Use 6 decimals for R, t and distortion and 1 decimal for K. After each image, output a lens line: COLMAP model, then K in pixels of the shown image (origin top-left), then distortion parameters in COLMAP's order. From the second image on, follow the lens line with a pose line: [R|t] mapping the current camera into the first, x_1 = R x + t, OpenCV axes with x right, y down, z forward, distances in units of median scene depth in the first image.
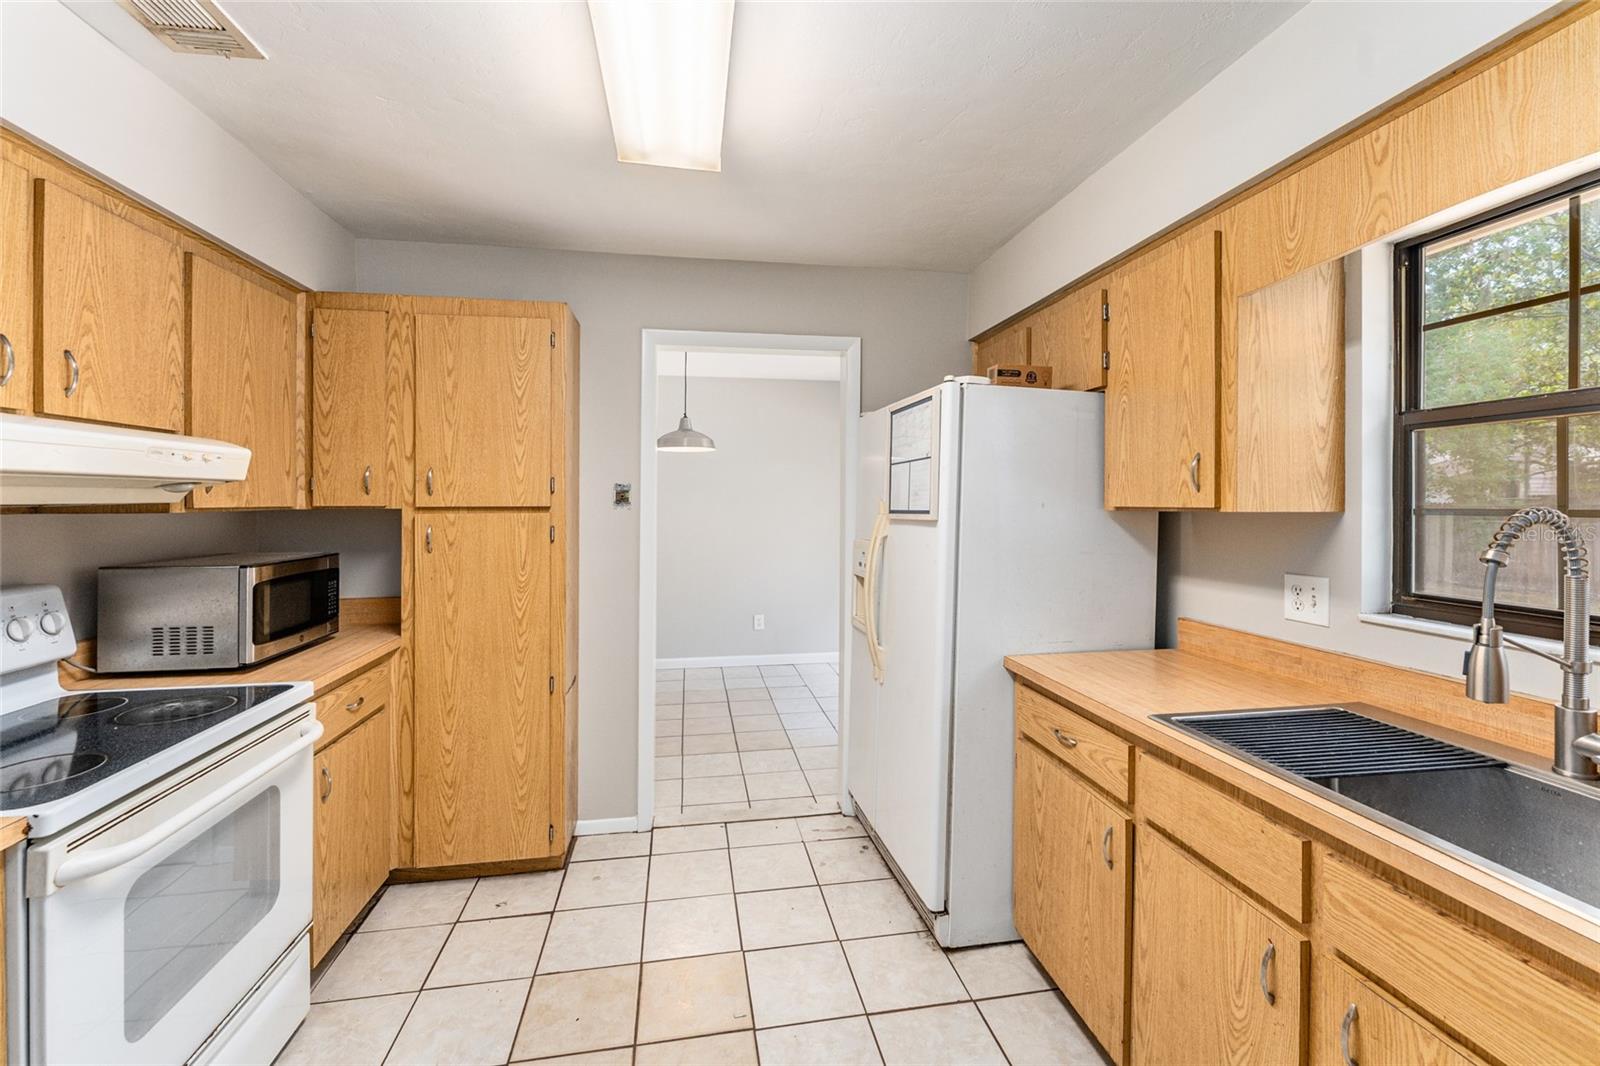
lens RADIAL K [[658.1, 0, 801.7], [0, 658.1, 501.5], [0, 0, 1]] dist [0.000319, -0.000057]
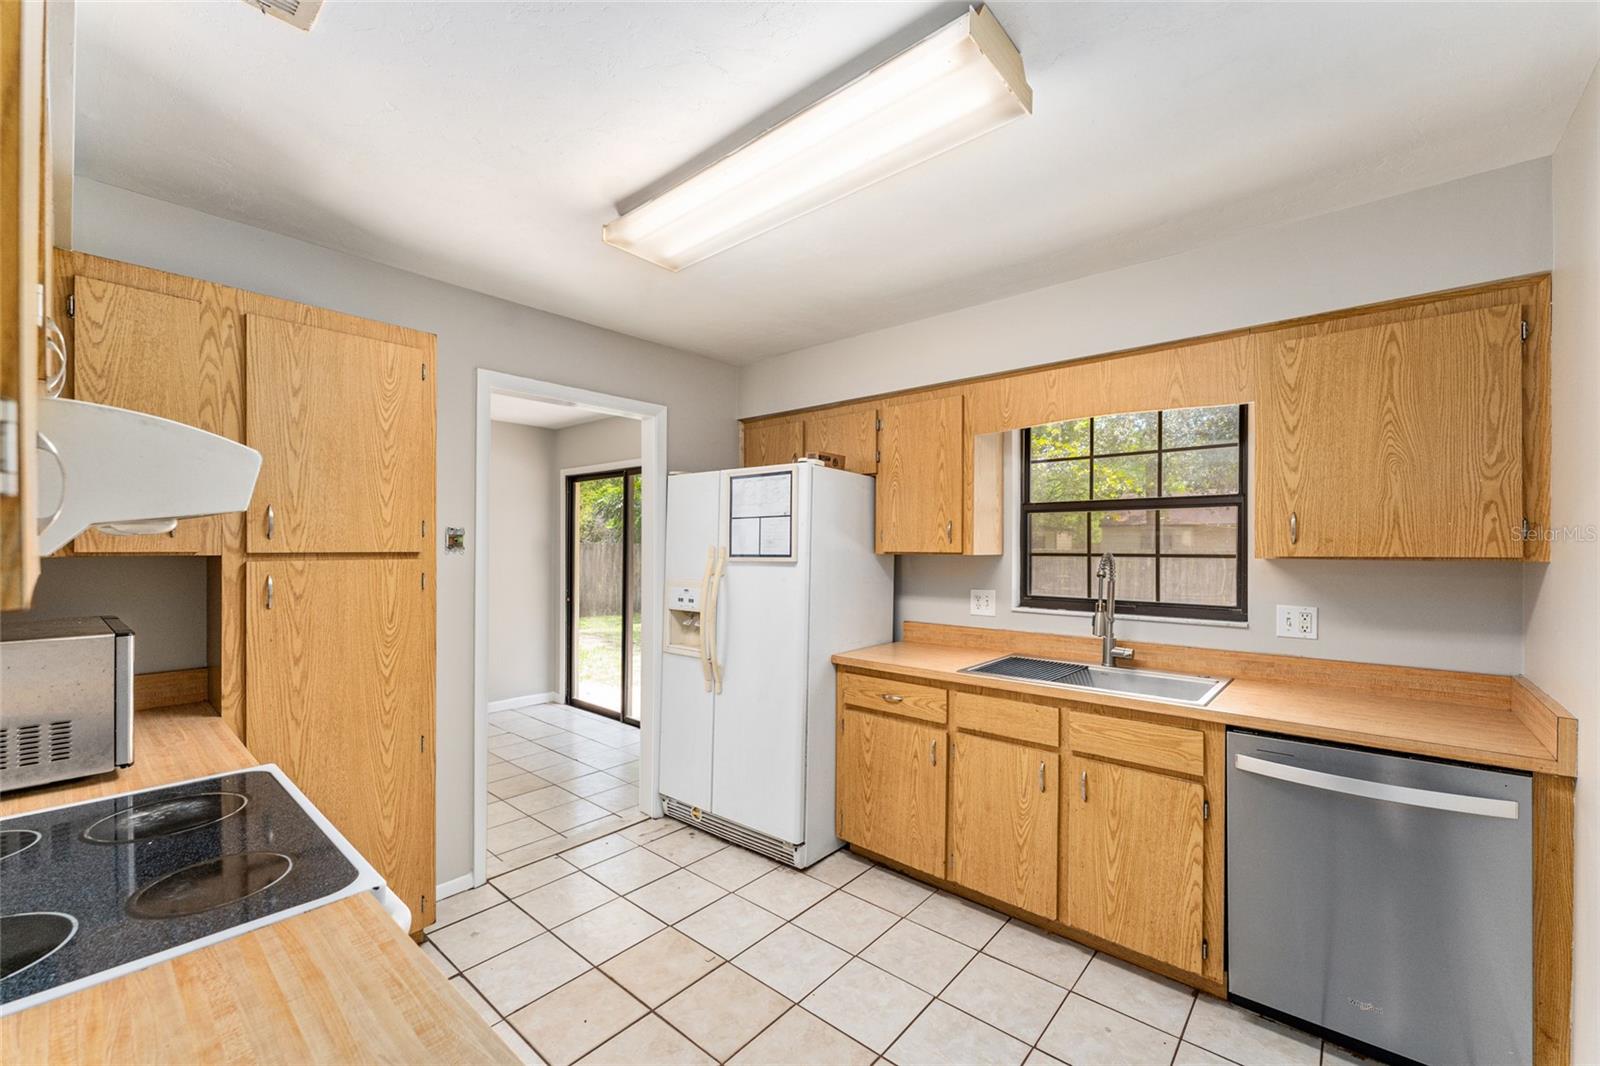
lens RADIAL K [[635.5, 0, 804.8], [0, 635.5, 545.7], [0, 0, 1]] dist [-0.000403, -0.000085]
pose [[0.773185, 0.004574, 0.634164, -0.600434], [-0.005535, 0.999985, -0.000464, -0.004408], [-0.634156, -0.003152, 0.773198, -0.037672]]
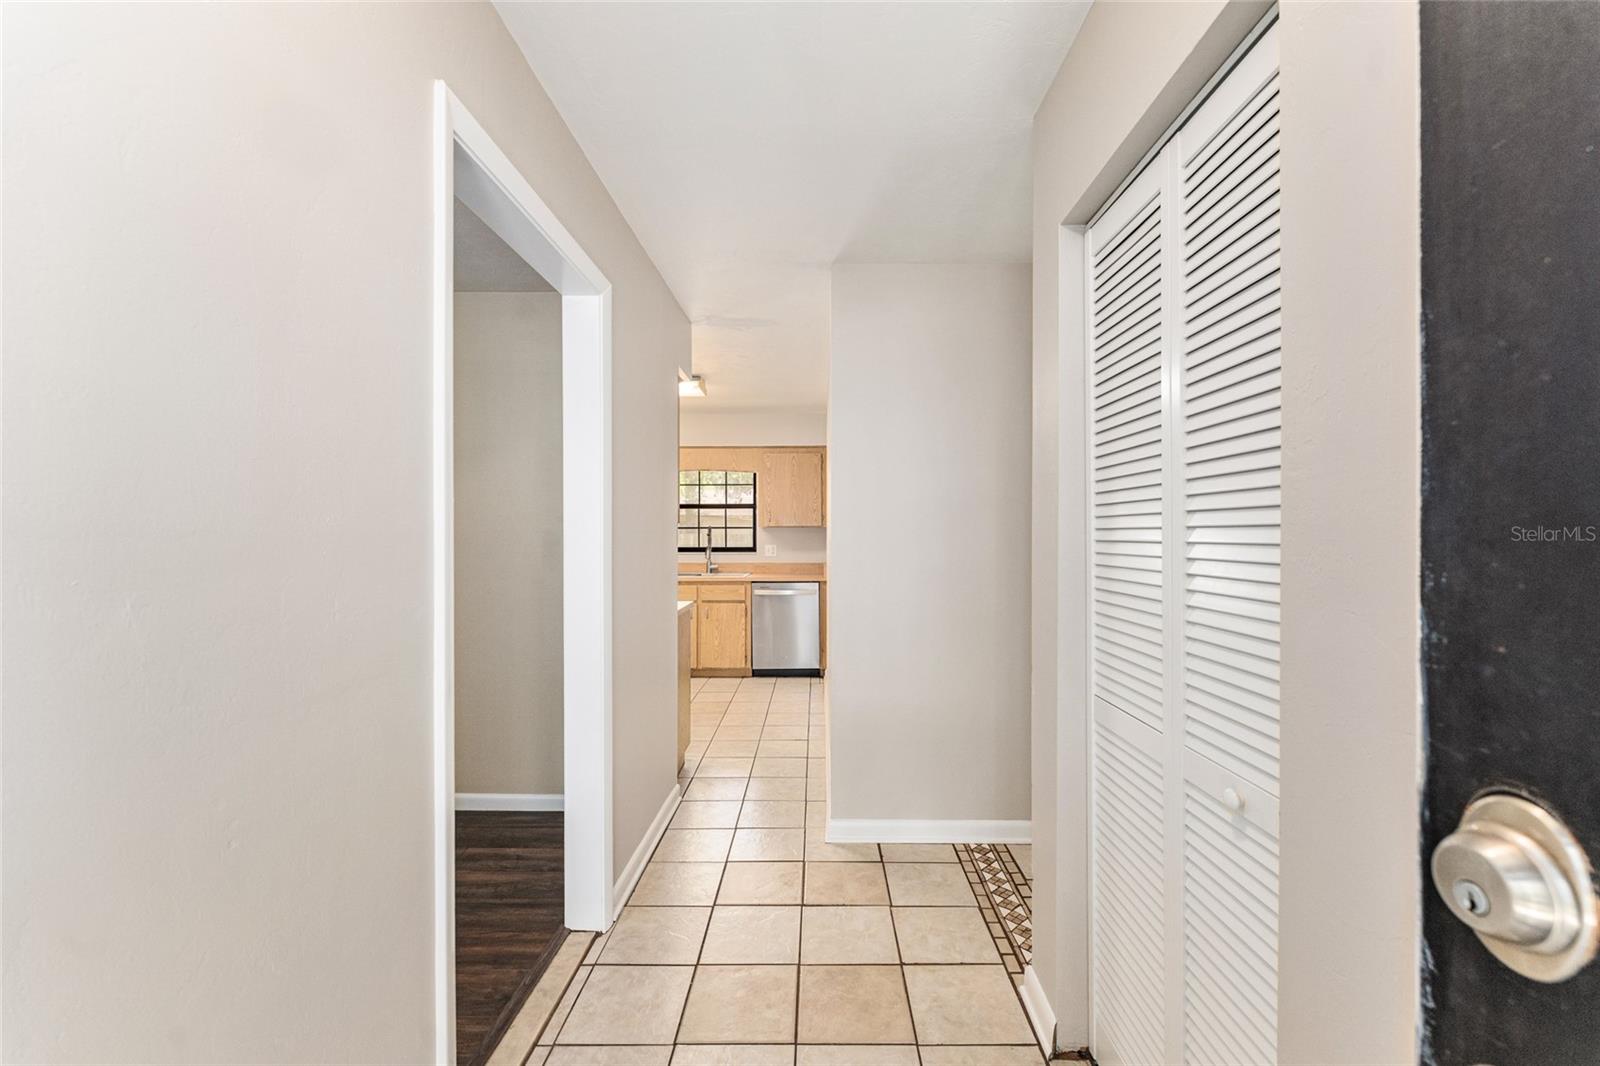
lens RADIAL K [[635.5, 0, 804.8], [0, 635.5, 545.7], [0, 0, 1]] dist [-0.000403, -0.000085]
pose [[0.193367, -0.012497, 0.981047, -2.179071], [0.000161, 0.999919, 0.012705, 0.056849], [-0.981127, -0.002299, 0.193353, -0.468253]]
